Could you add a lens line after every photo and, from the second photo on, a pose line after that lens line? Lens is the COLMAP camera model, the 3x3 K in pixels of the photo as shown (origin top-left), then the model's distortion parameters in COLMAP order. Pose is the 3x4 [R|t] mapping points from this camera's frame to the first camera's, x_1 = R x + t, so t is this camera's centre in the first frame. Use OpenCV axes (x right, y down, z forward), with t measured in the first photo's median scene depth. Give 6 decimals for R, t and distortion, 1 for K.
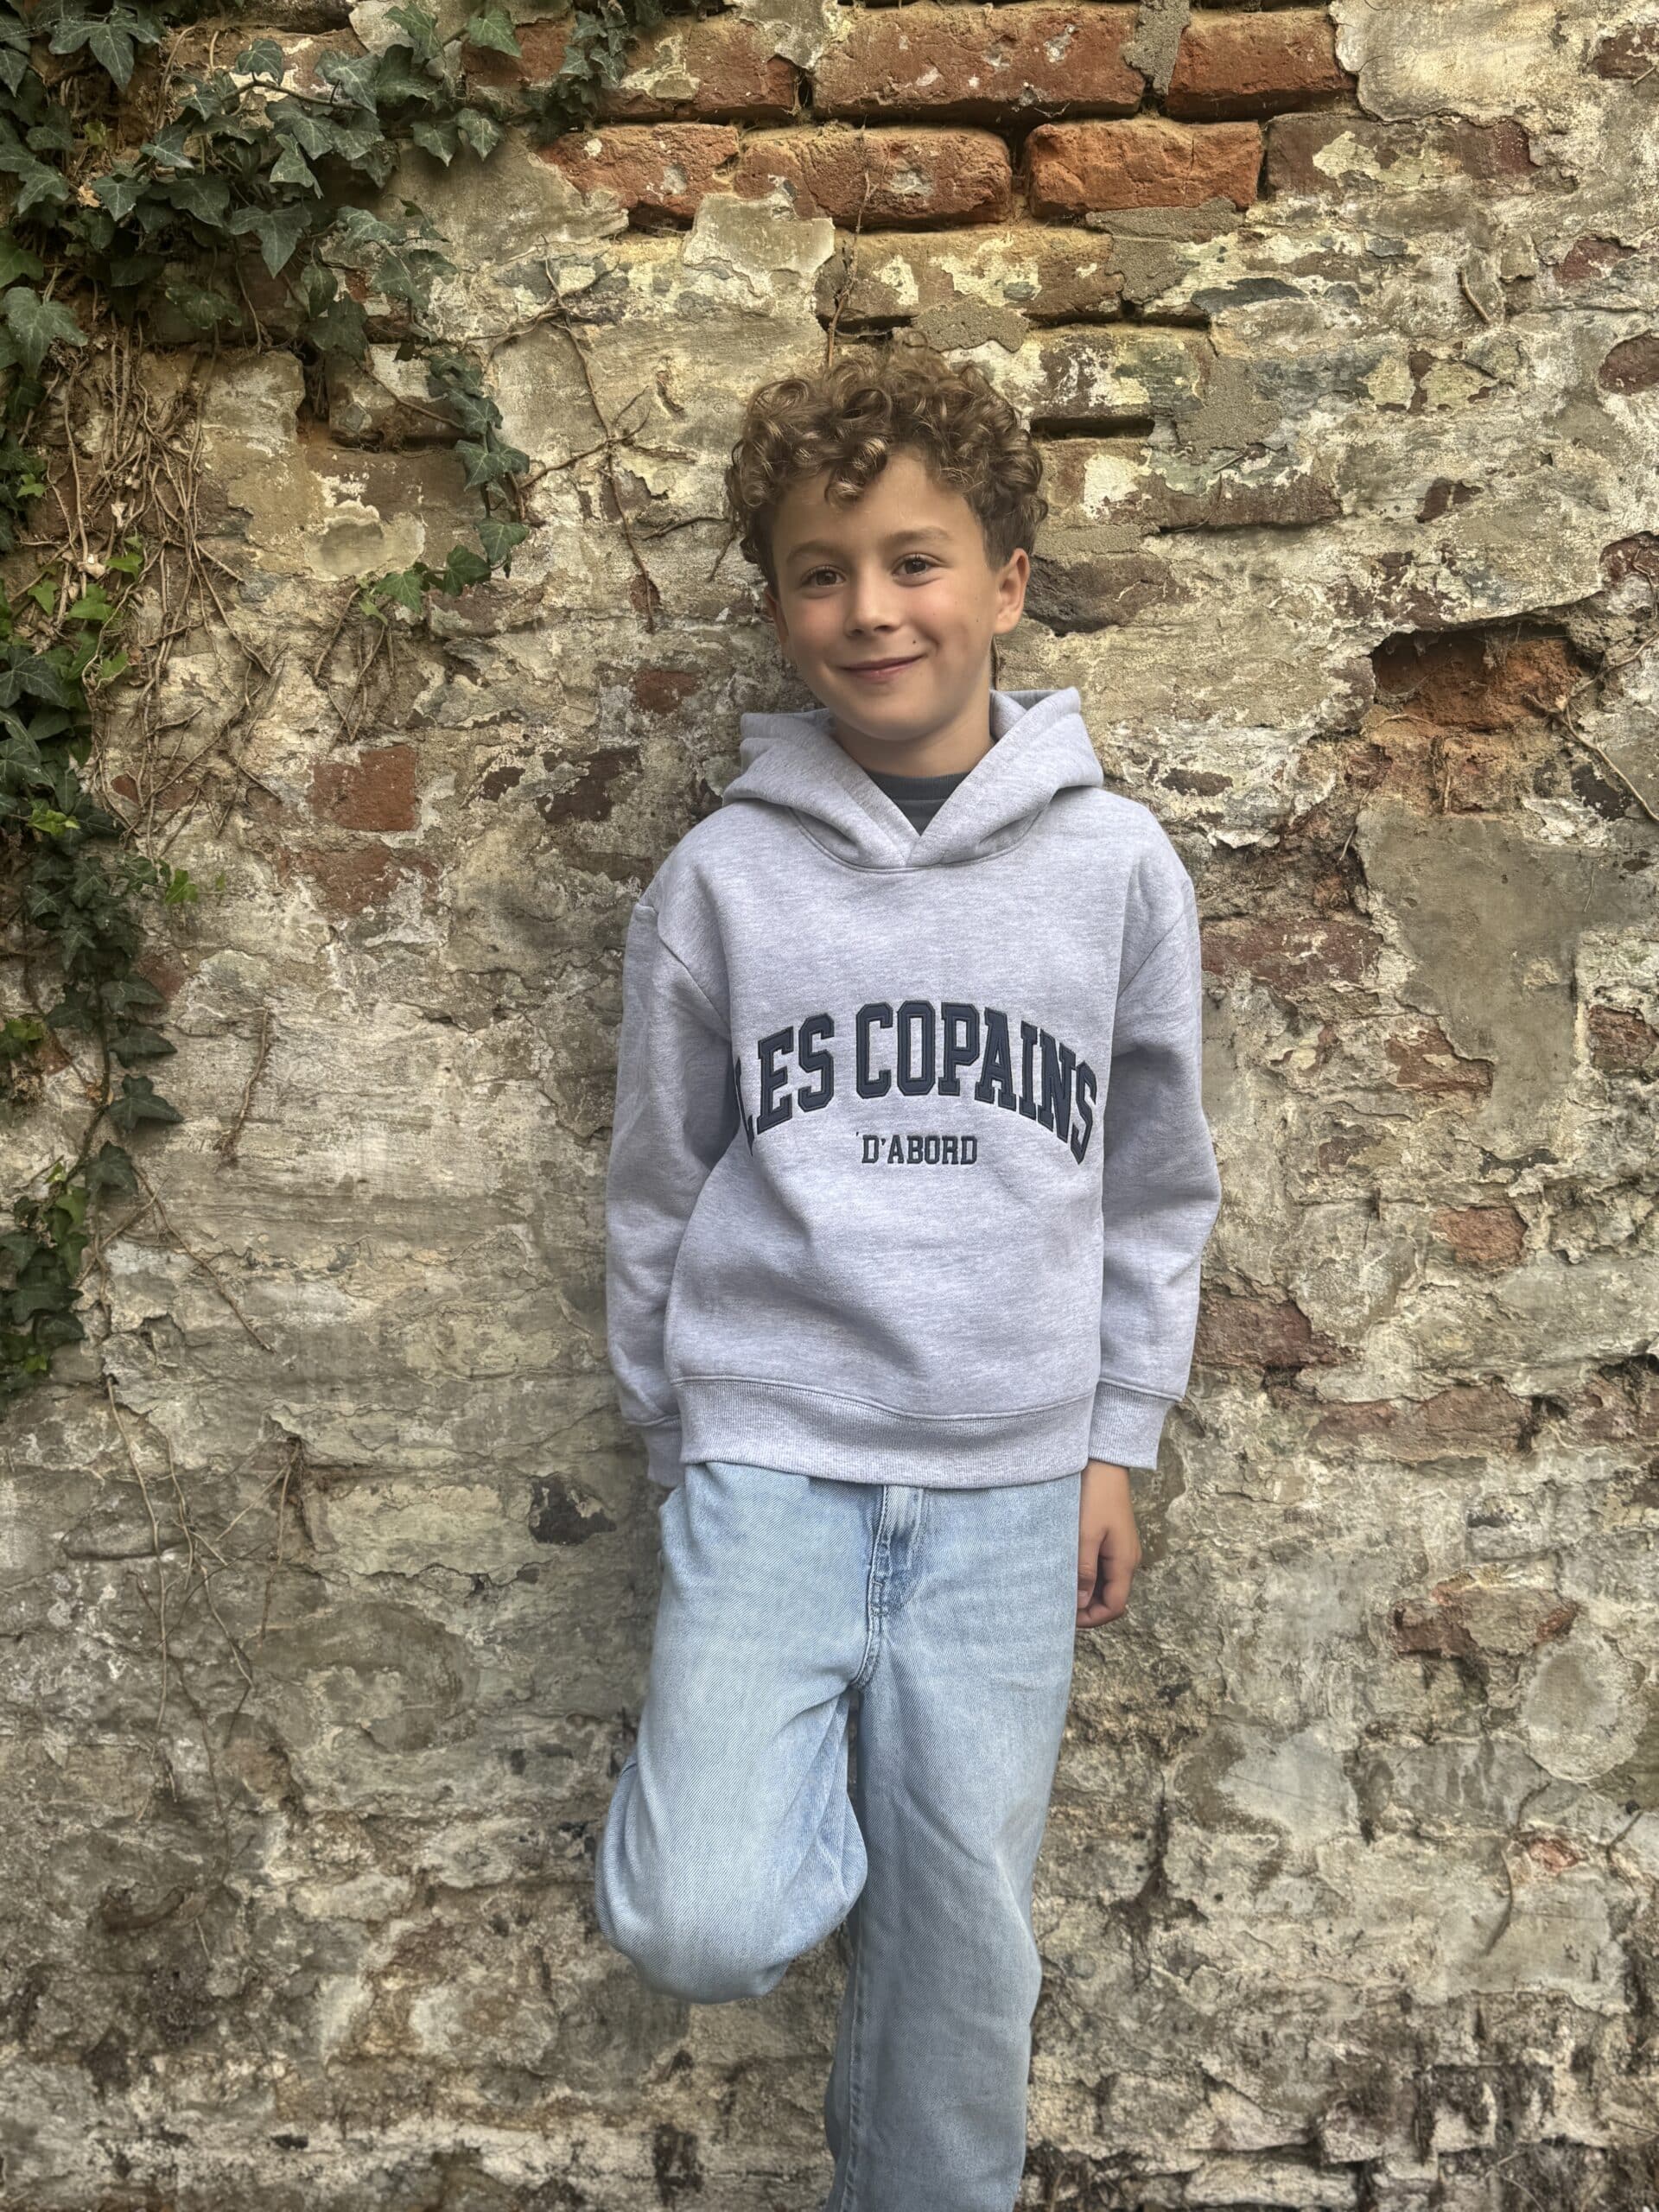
lens RADIAL K [[1999.7, 0, 798.7], [0, 1999.7, 1057.8], [0, 0, 1]] dist [0.108654, -0.163646]
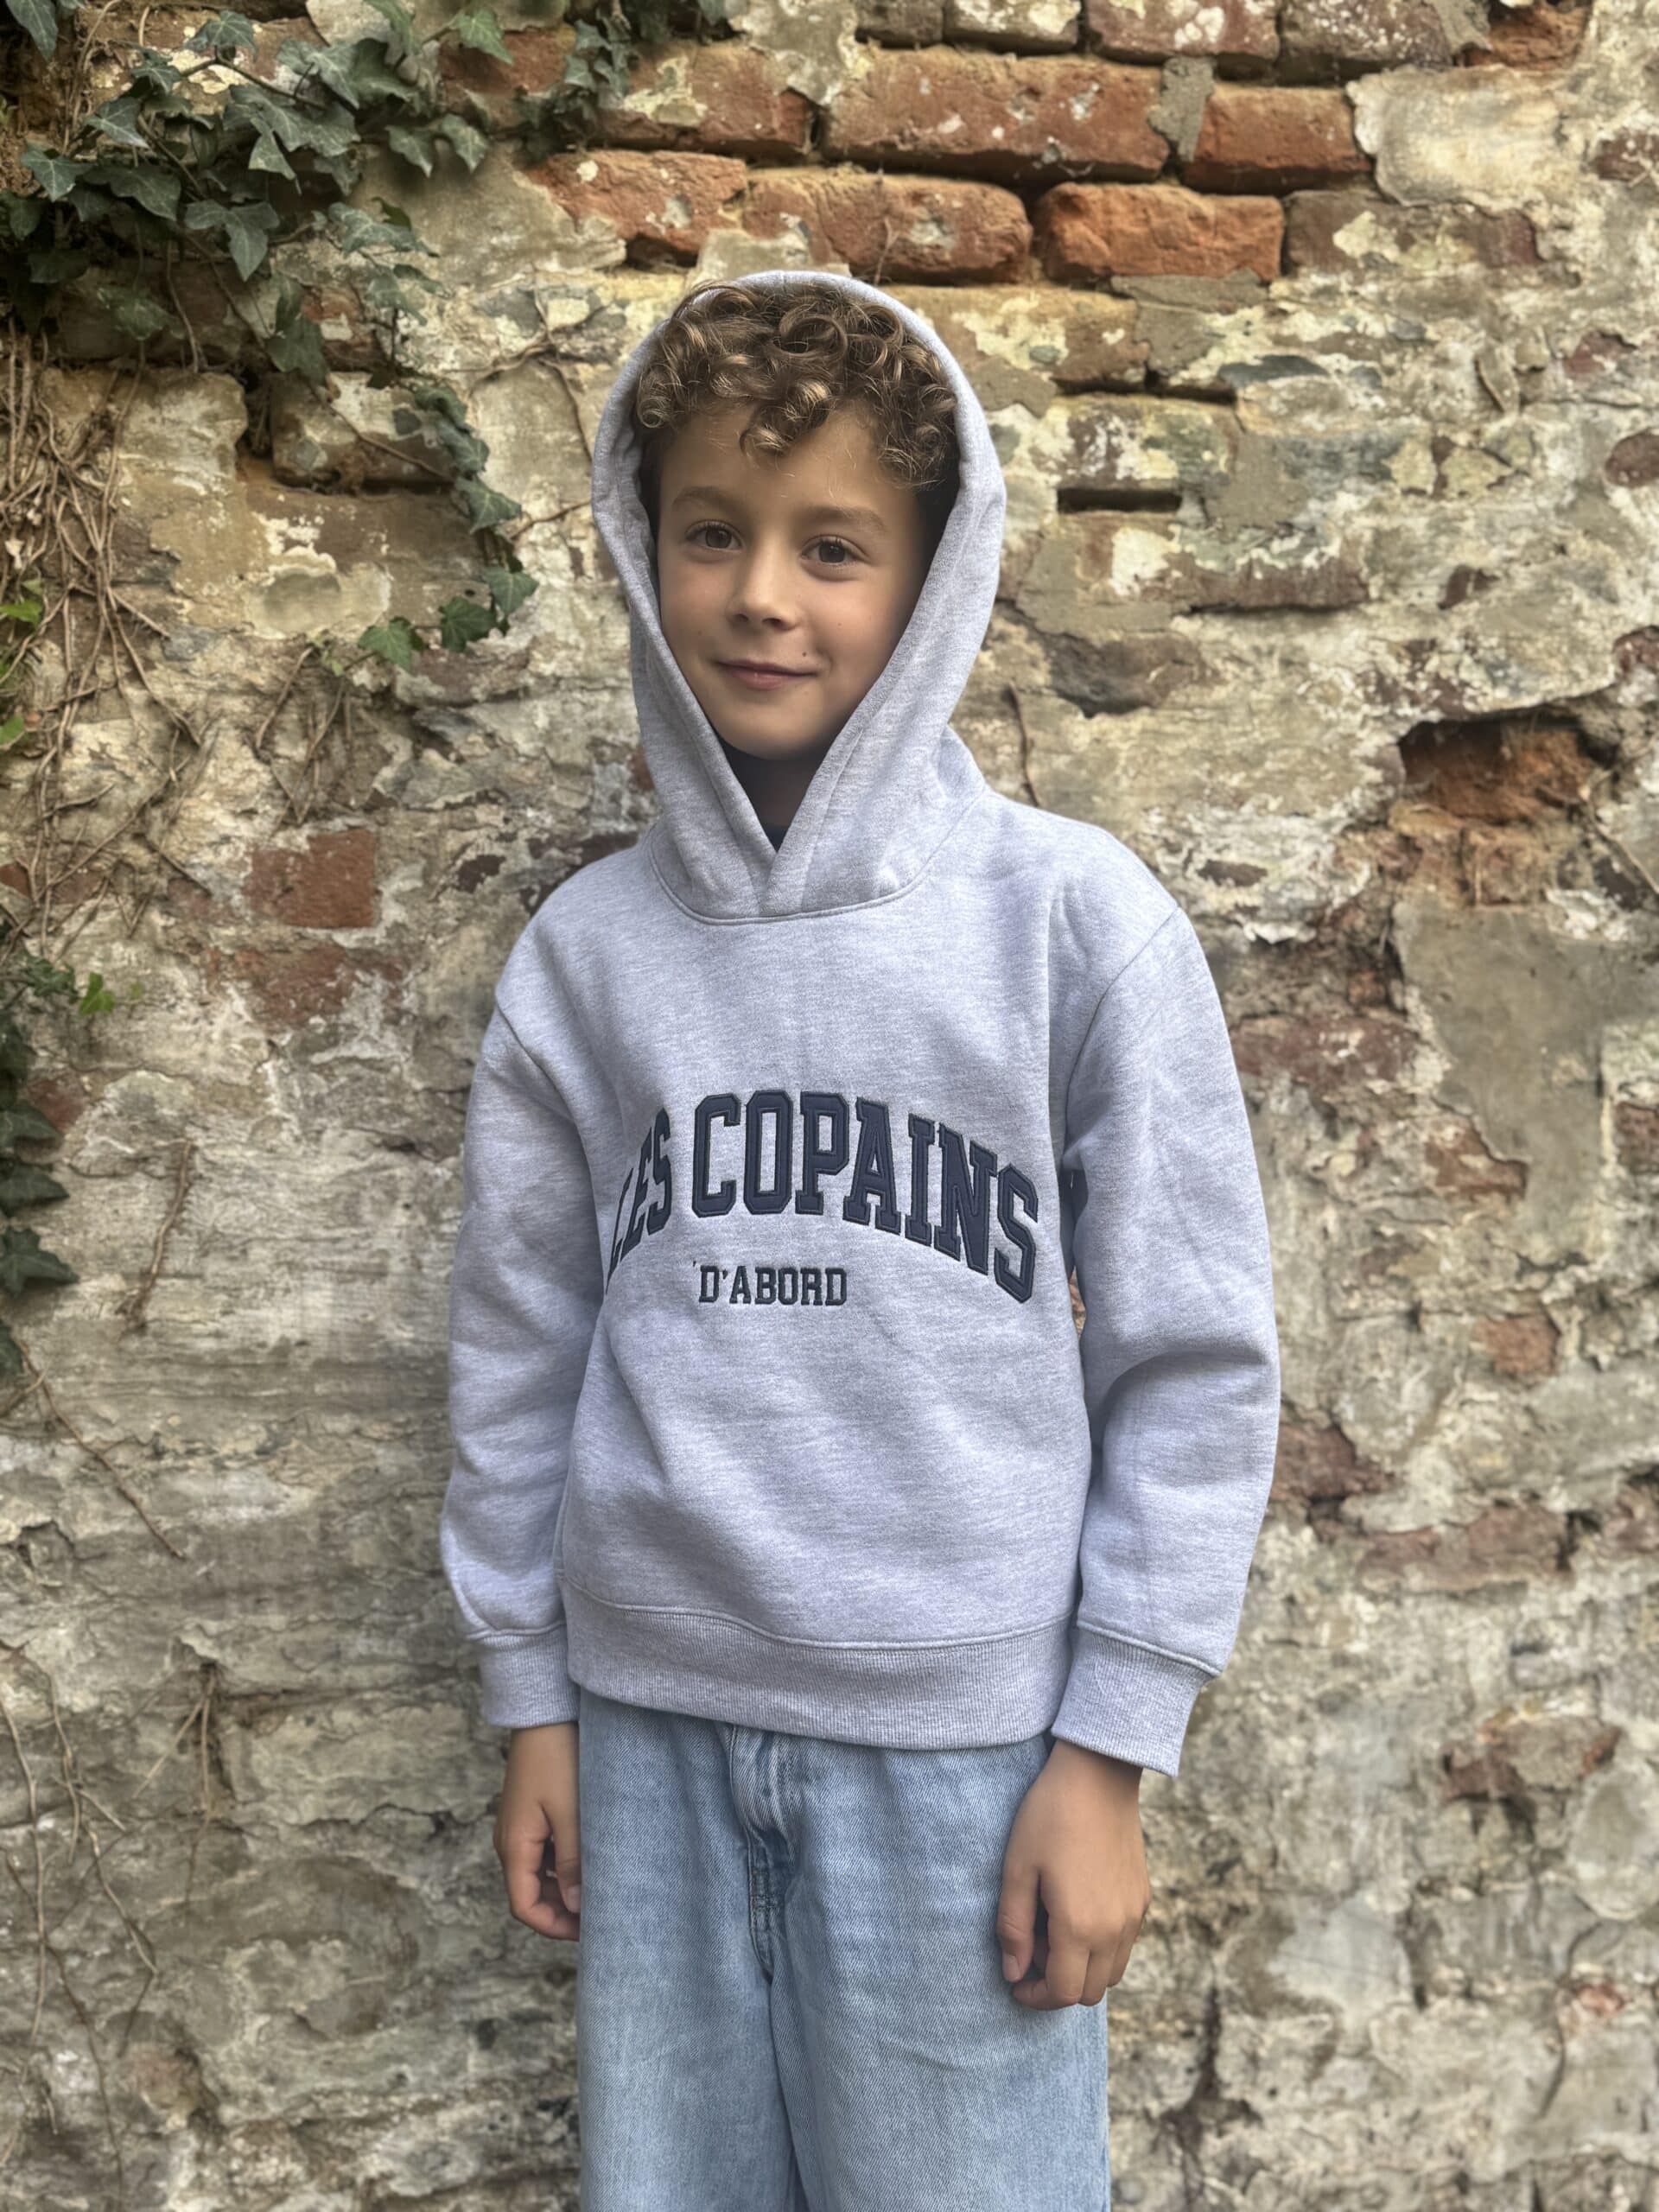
lens RADIAL K [[1999.7, 0, 798.7], [0, 1999.7, 1057.8], [0, 0, 1]] dist [0.108654, -0.163646]
pose [[0.976060, -0.016895, 0.216845, -0.207007], [0.032874, 0.996984, -0.070297, 0.008917], [-0.215003, 0.075743, 0.973672, 0.132870]]
